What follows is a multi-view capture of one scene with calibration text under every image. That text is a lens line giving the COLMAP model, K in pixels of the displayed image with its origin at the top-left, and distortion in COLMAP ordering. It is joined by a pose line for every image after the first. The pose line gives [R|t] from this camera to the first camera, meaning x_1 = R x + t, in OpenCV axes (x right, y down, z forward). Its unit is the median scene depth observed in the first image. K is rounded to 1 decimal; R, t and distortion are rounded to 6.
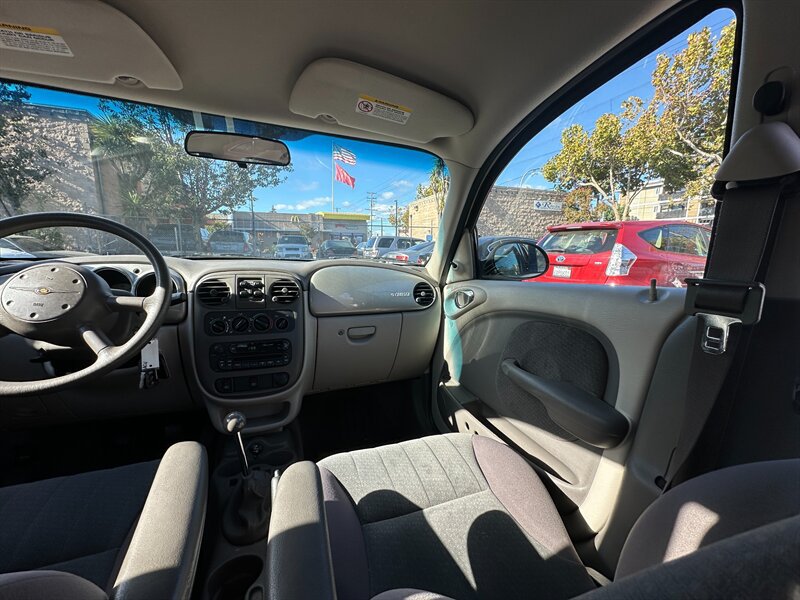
lens RADIAL K [[327.3, 0, 400.0], [0, 327.3, 300.0], [0, 0, 1]] dist [0.007169, 0.000314]
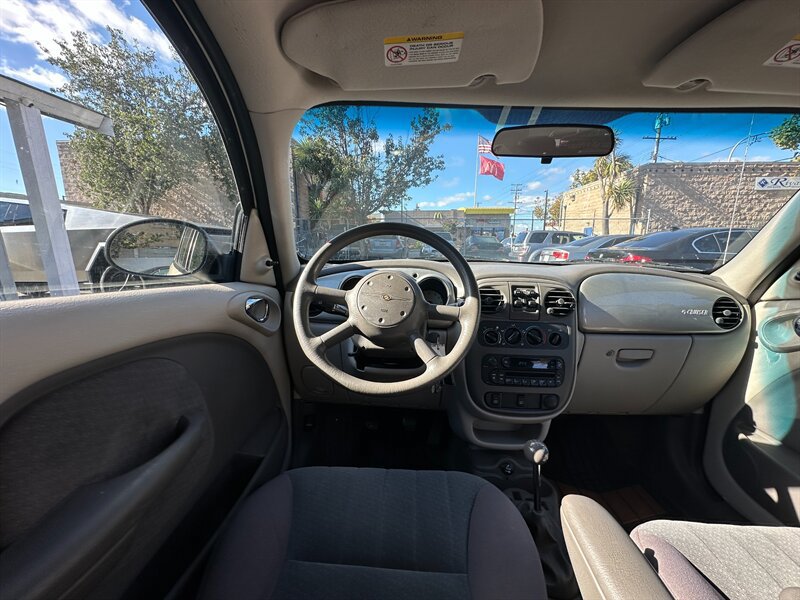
lens RADIAL K [[327.8, 0, 400.0], [0, 327.8, 300.0], [0, 0, 1]] dist [0.002669, 0.000181]
pose [[0.917133, 0.062069, -0.393719, -0.312335], [-0.056620, 0.998071, 0.025454, -0.024382], [0.394540, -0.001052, 0.918878, 0.024432]]
